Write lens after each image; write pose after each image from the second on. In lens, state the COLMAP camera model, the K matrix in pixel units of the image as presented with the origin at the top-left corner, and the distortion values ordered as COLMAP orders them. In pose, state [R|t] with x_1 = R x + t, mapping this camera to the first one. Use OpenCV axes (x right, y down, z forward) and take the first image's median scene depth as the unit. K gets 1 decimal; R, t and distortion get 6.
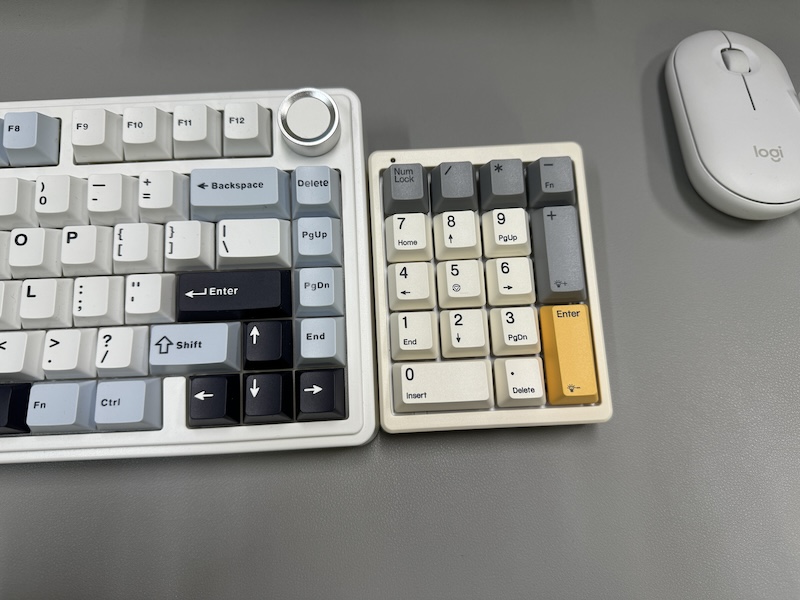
lens RADIAL K [[546.1, 0, 400.0], [0, 546.1, 300.0], [0, 0, 1]] dist [0.089306, -0.144401]
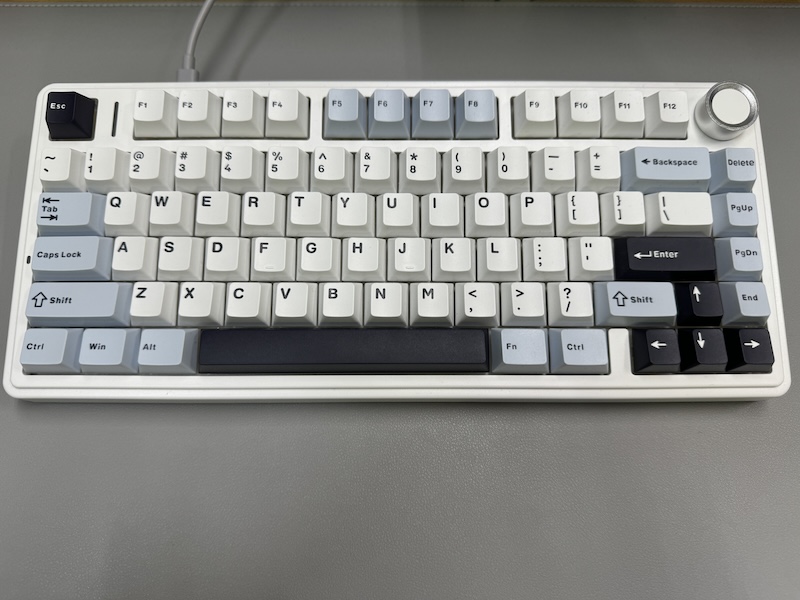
lens RADIAL K [[553.6, 0, 399.6], [0, 553.6, 283.3], [0, 0, 1]] dist [0.069957, -0.151987]
pose [[0.999055, 0.042956, -0.006617, -0.843553], [-0.043088, 0.998845, -0.021247, 0.089884], [0.005697, 0.021512, 0.999752, -0.144225]]
